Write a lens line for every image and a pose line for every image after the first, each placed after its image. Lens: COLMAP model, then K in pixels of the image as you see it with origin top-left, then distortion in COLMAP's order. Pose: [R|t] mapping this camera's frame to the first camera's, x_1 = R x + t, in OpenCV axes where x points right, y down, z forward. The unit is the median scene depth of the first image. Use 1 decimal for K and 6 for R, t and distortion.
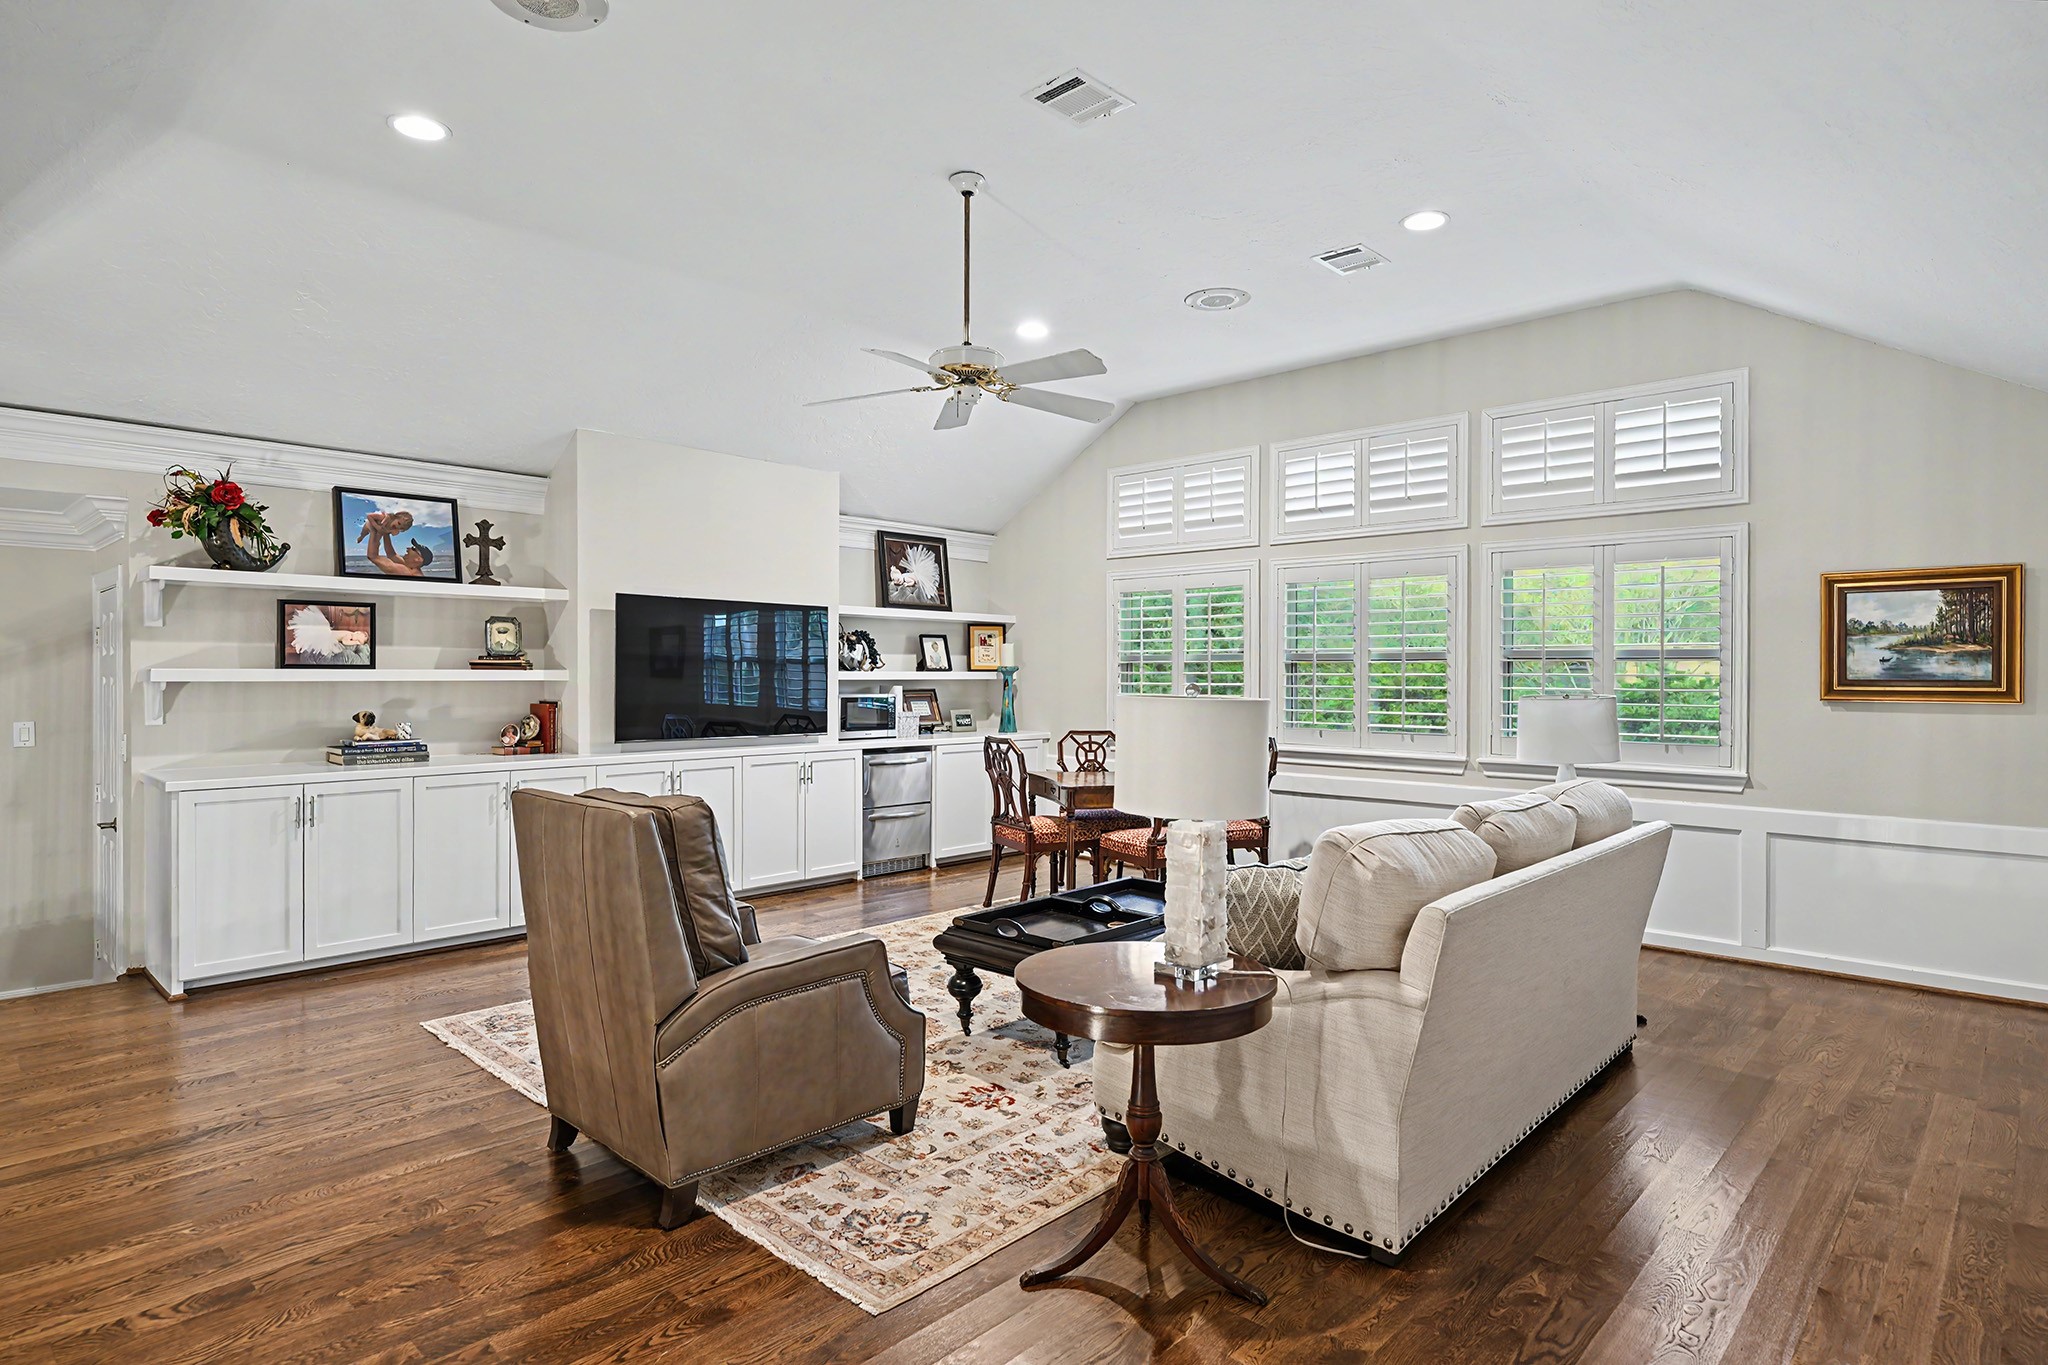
lens RADIAL K [[1077.2, 0, 1024.0], [0, 1077.2, 682.5], [0, 0, 1]] dist [-0.000105, 0.001861]
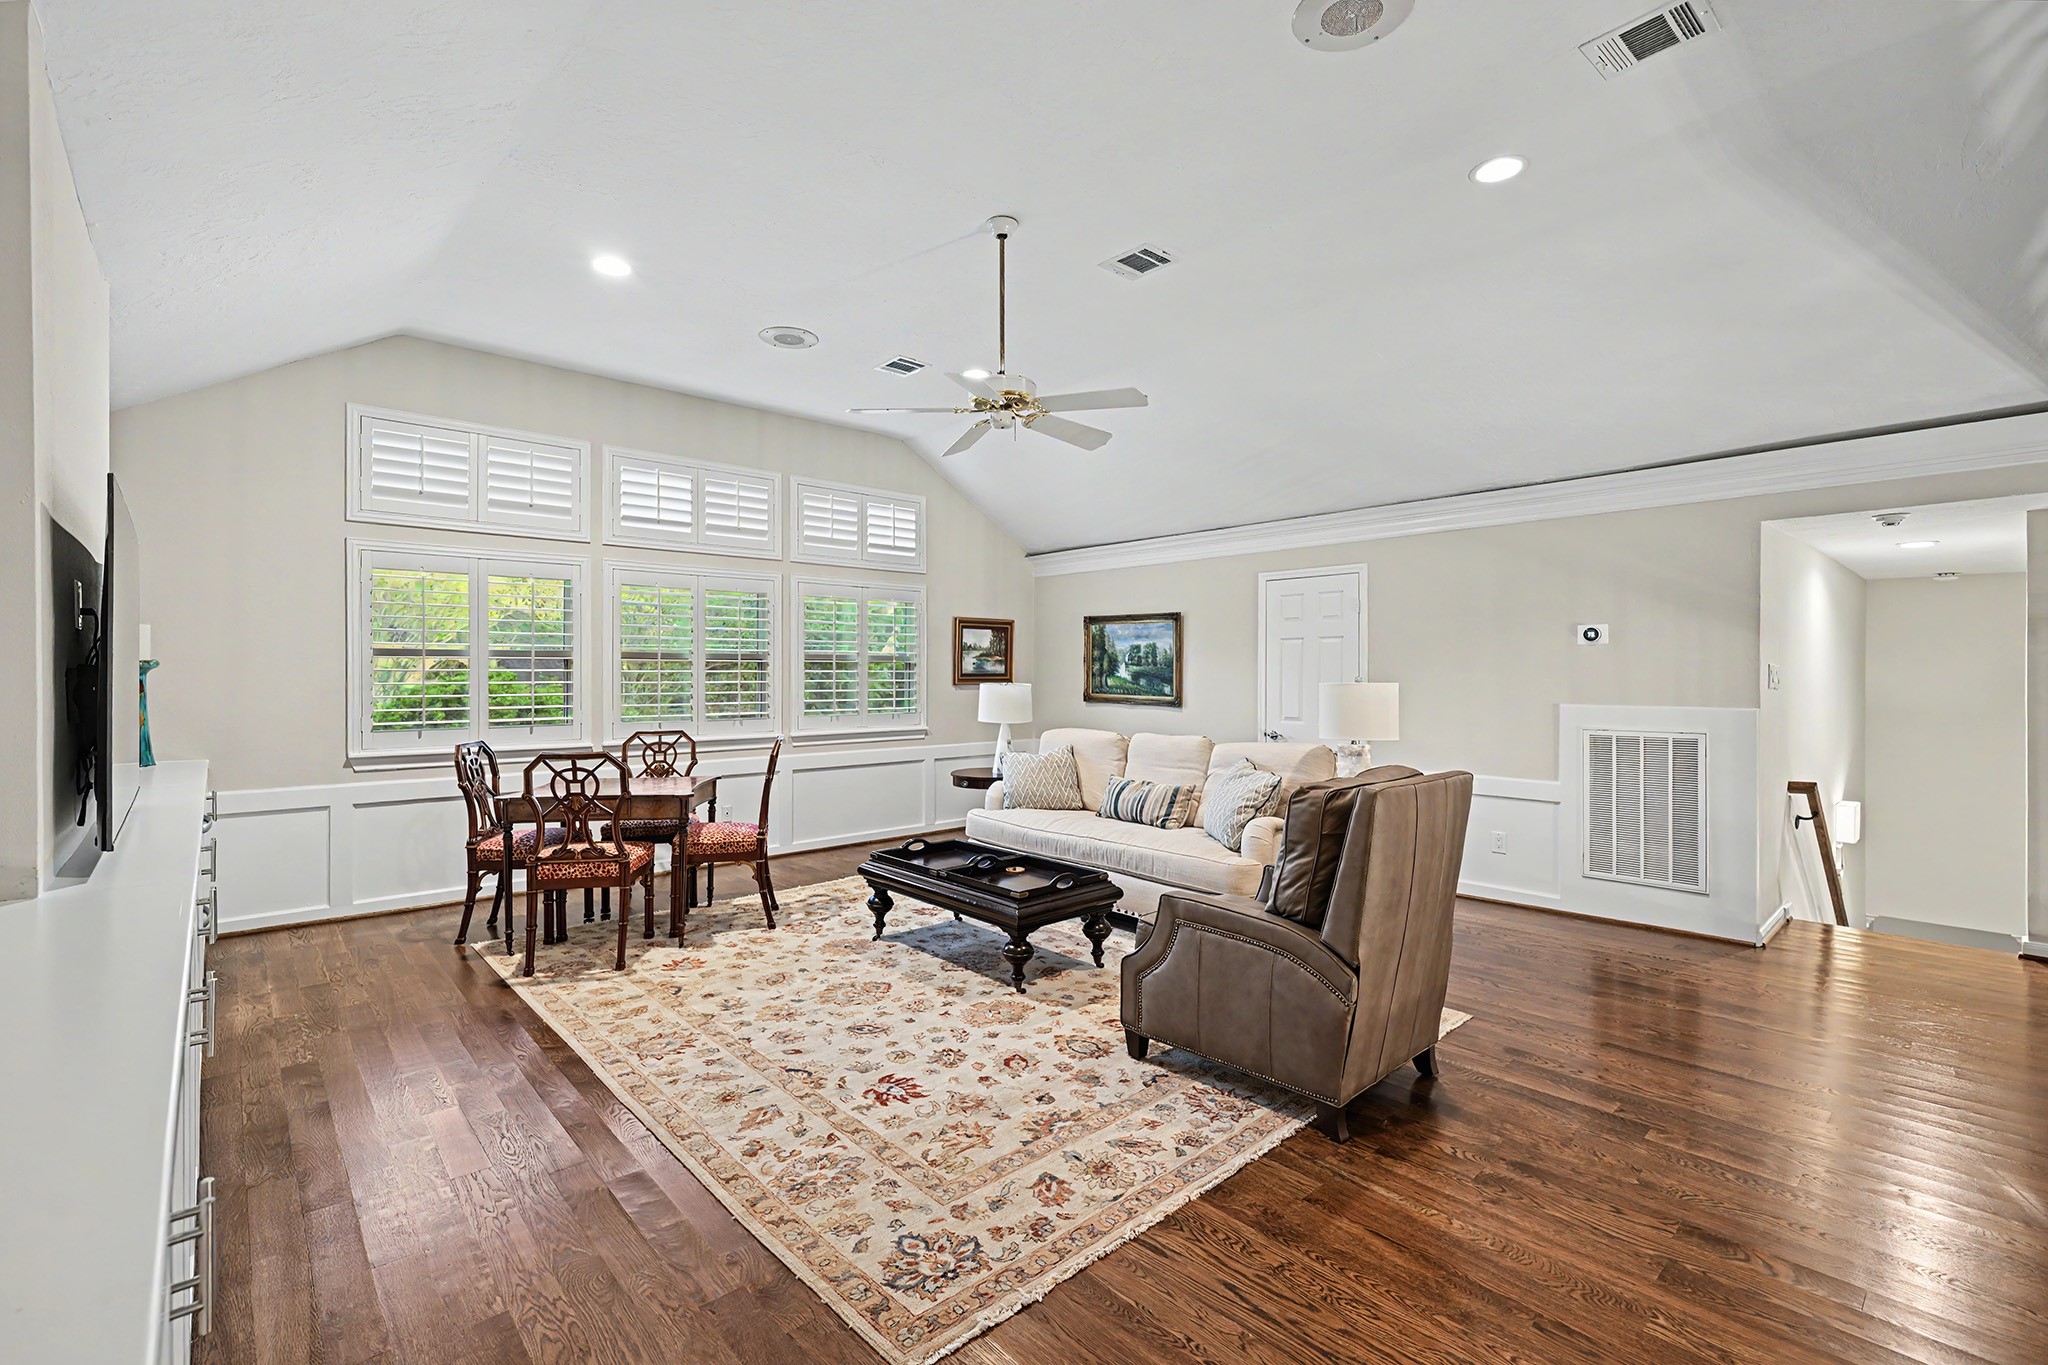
lens RADIAL K [[899.0, 0, 1002.6], [0, 899.0, 663.1], [0, 0, 1]] dist [-0.000689, 0.000008]
pose [[0.096651, 0.005845, 0.995301, -0.723357], [0.007374, 0.999951, -0.006589, -0.008773], [-0.995291, 0.007976, 0.096604, 0.678020]]
